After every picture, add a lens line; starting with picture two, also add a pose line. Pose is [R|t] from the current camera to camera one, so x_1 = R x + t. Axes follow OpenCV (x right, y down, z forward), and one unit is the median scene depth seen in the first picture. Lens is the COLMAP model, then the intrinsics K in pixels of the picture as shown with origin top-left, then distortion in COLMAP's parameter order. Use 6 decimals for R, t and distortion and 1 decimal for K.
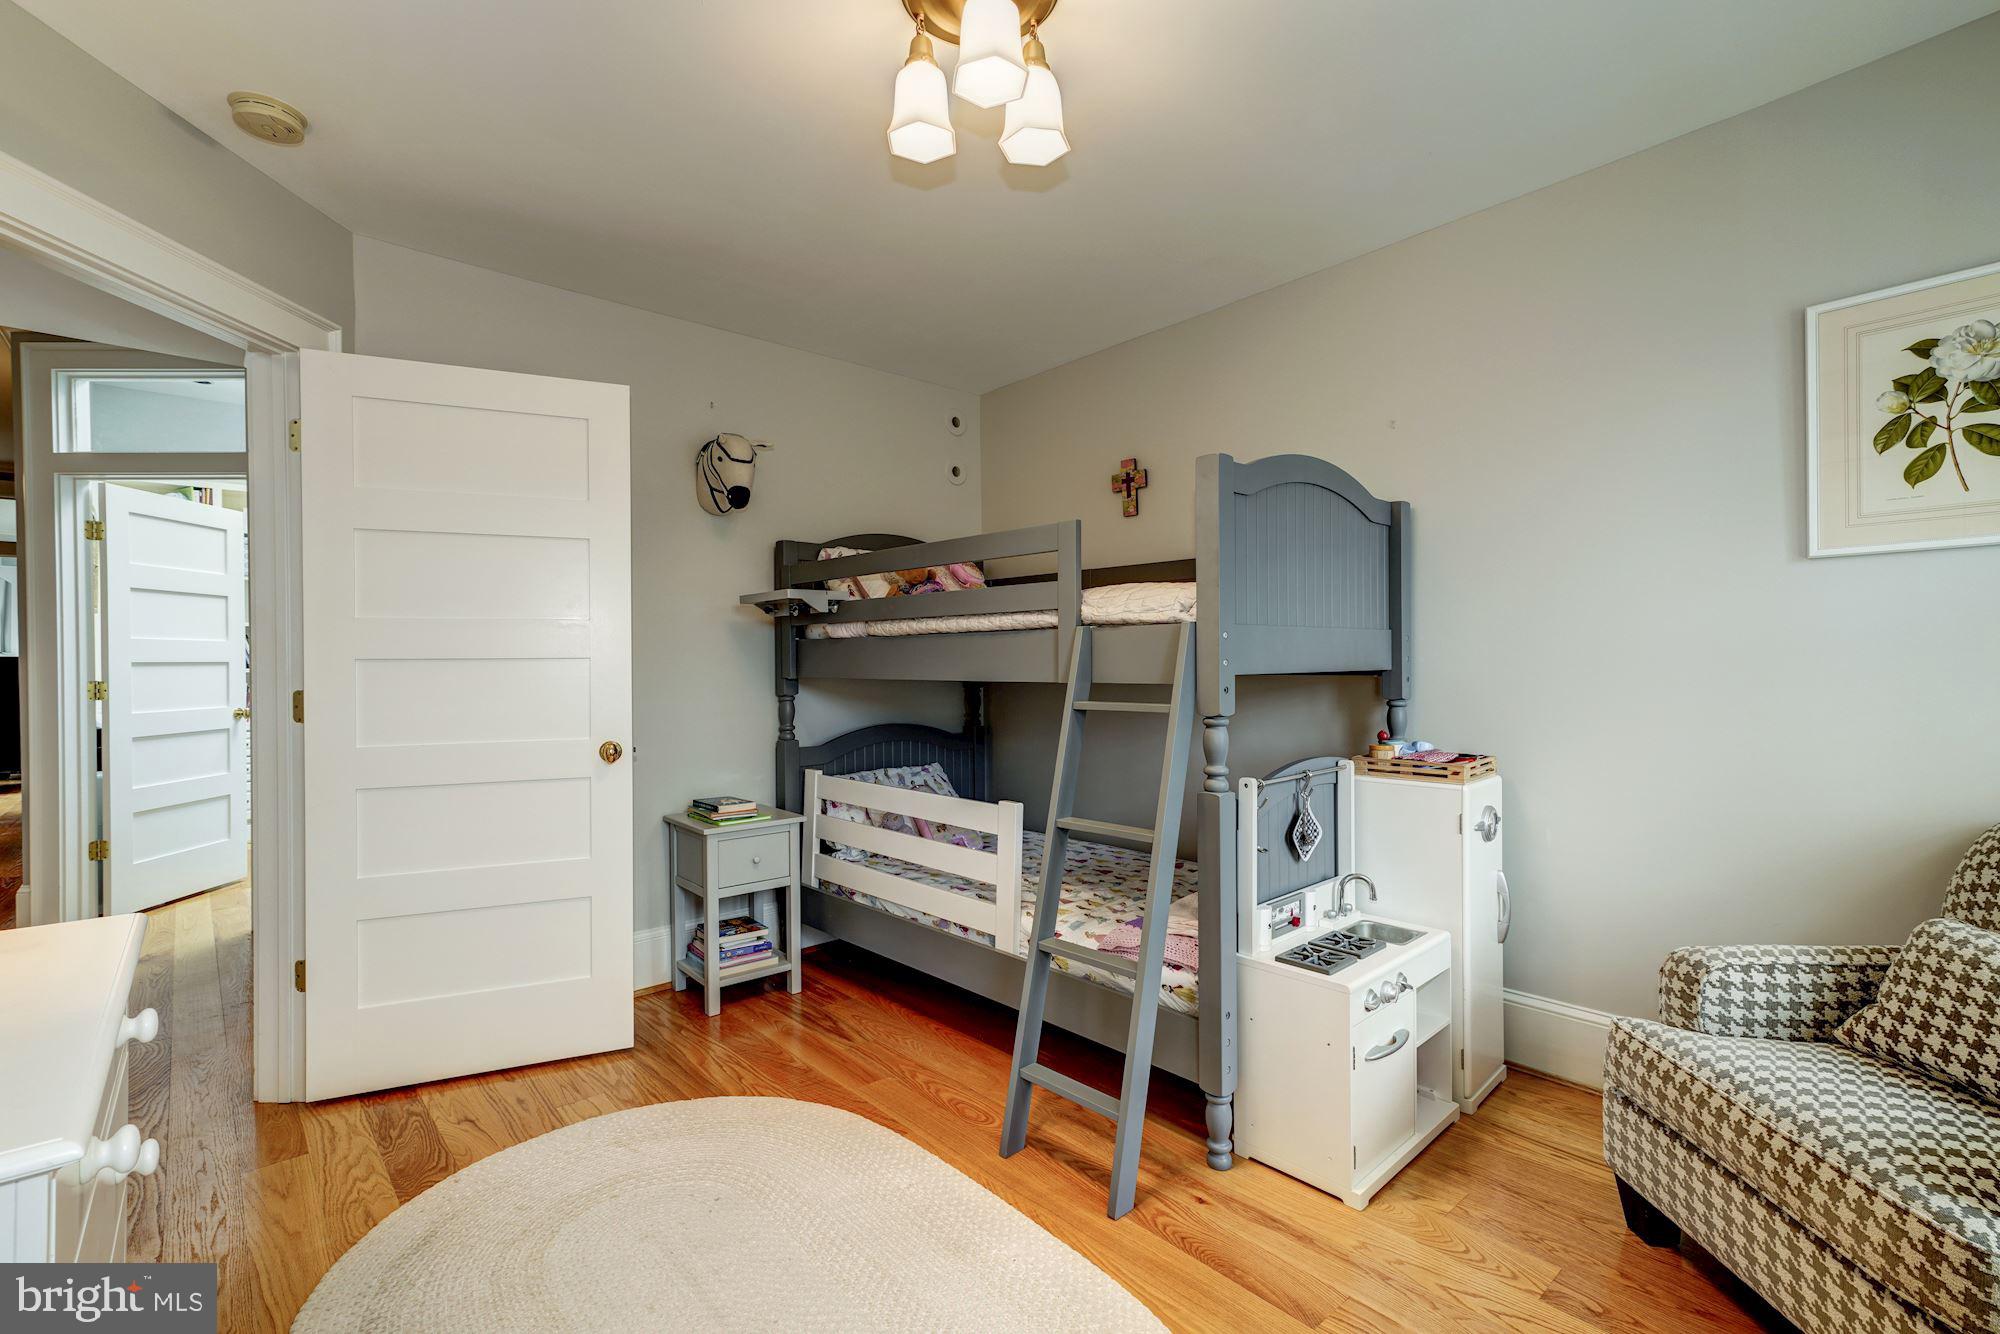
lens RADIAL K [[887.2, 0, 983.9], [0, 887.2, 664.1], [0, 0, 1]] dist [0.015149, 0.000653]
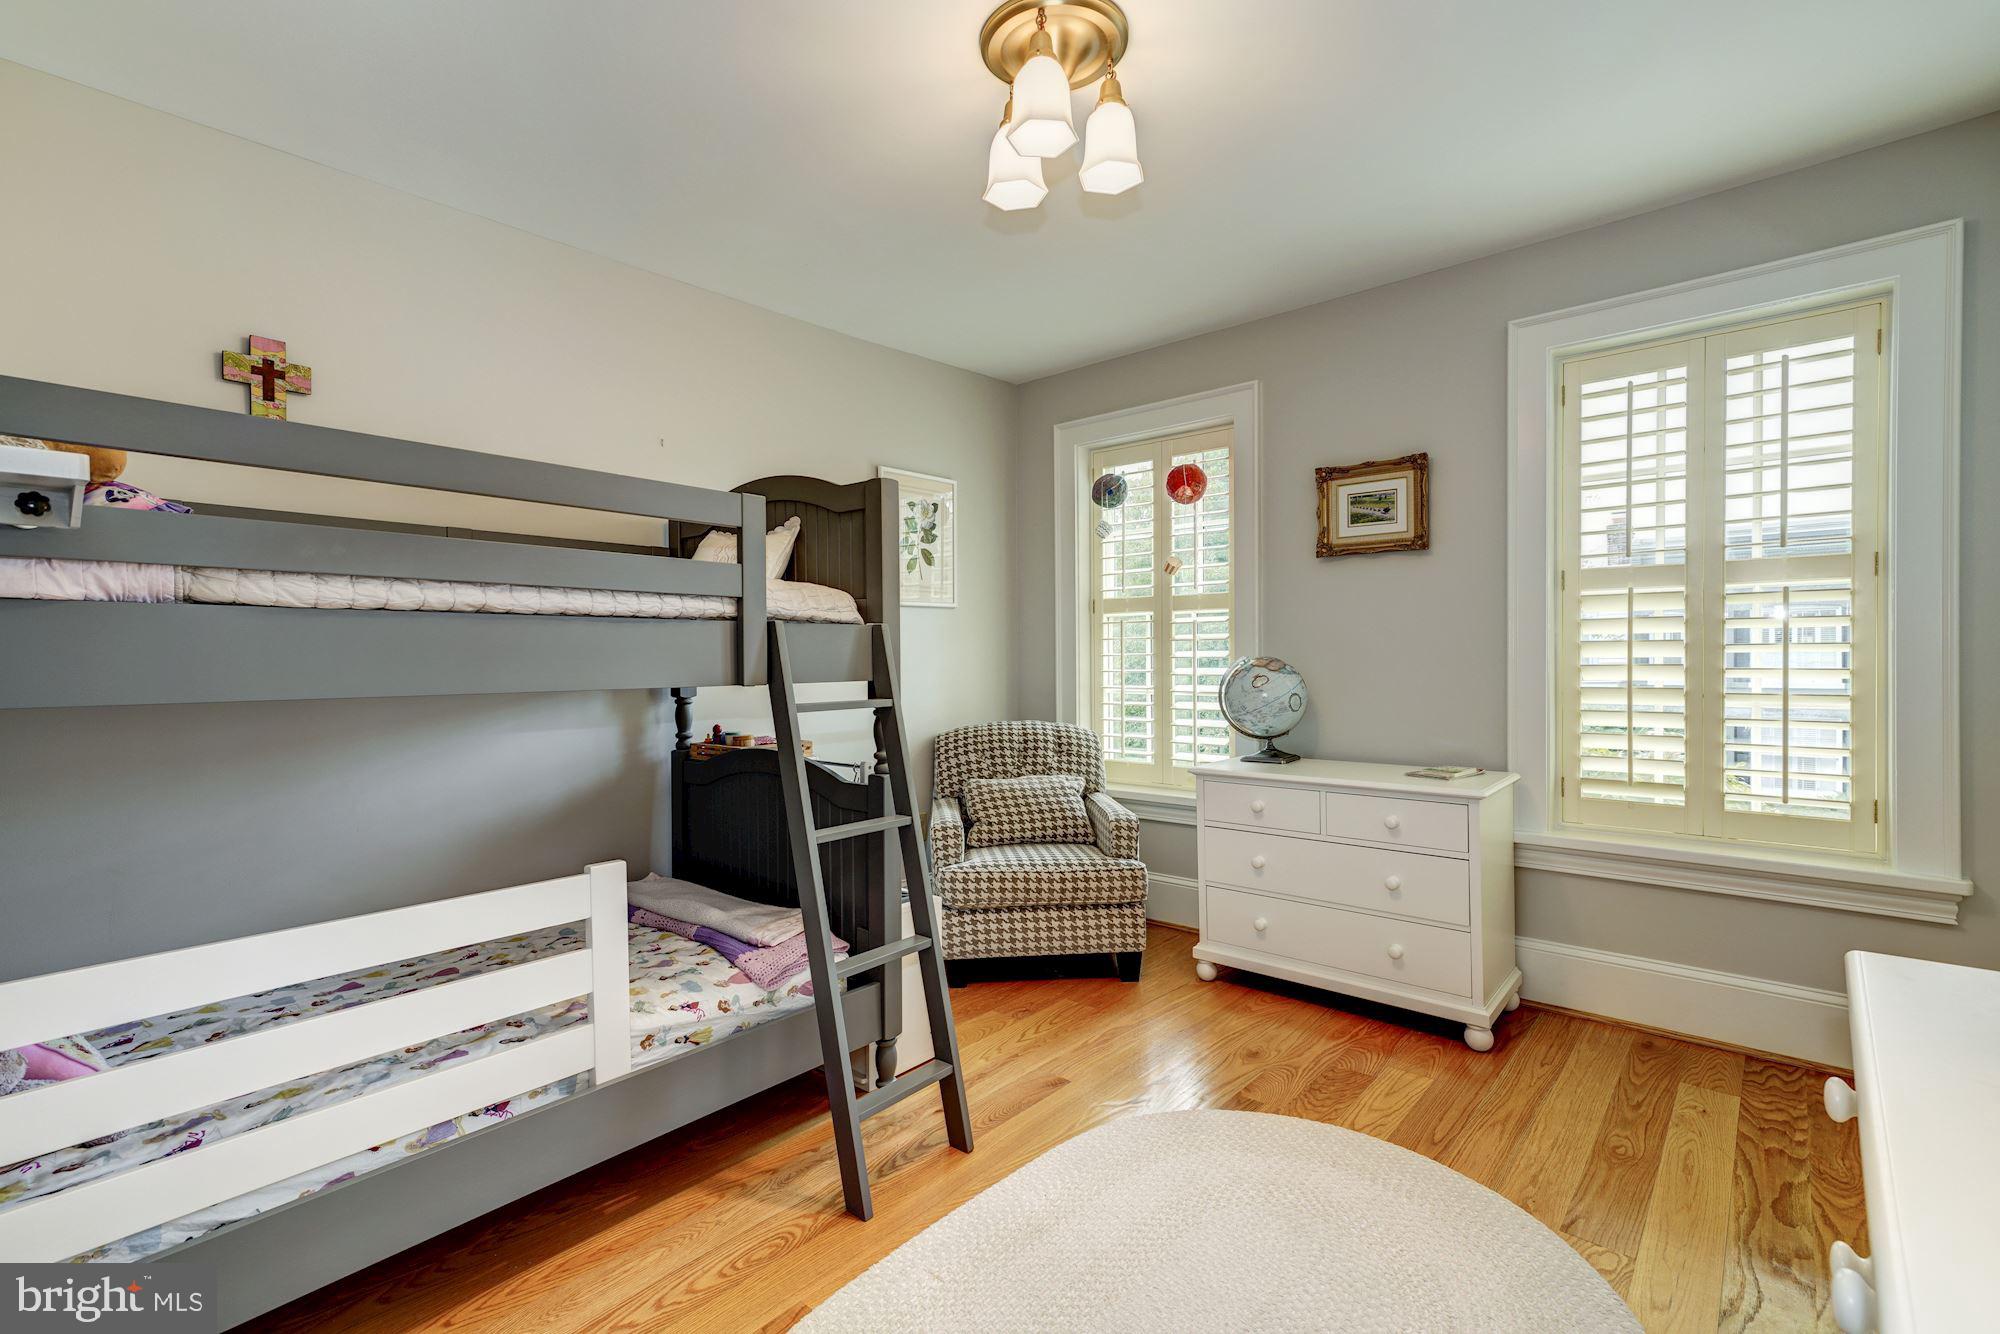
lens RADIAL K [[887.2, 0, 983.9], [0, 887.2, 664.1], [0, 0, 1]] dist [0.015149, 0.000653]
pose [[-0.114175, -0.001850, 0.993459, -0.682960], [0.013483, 0.999903, 0.003412, 0.001008], [-0.993369, 0.013785, -0.114139, 0.766184]]
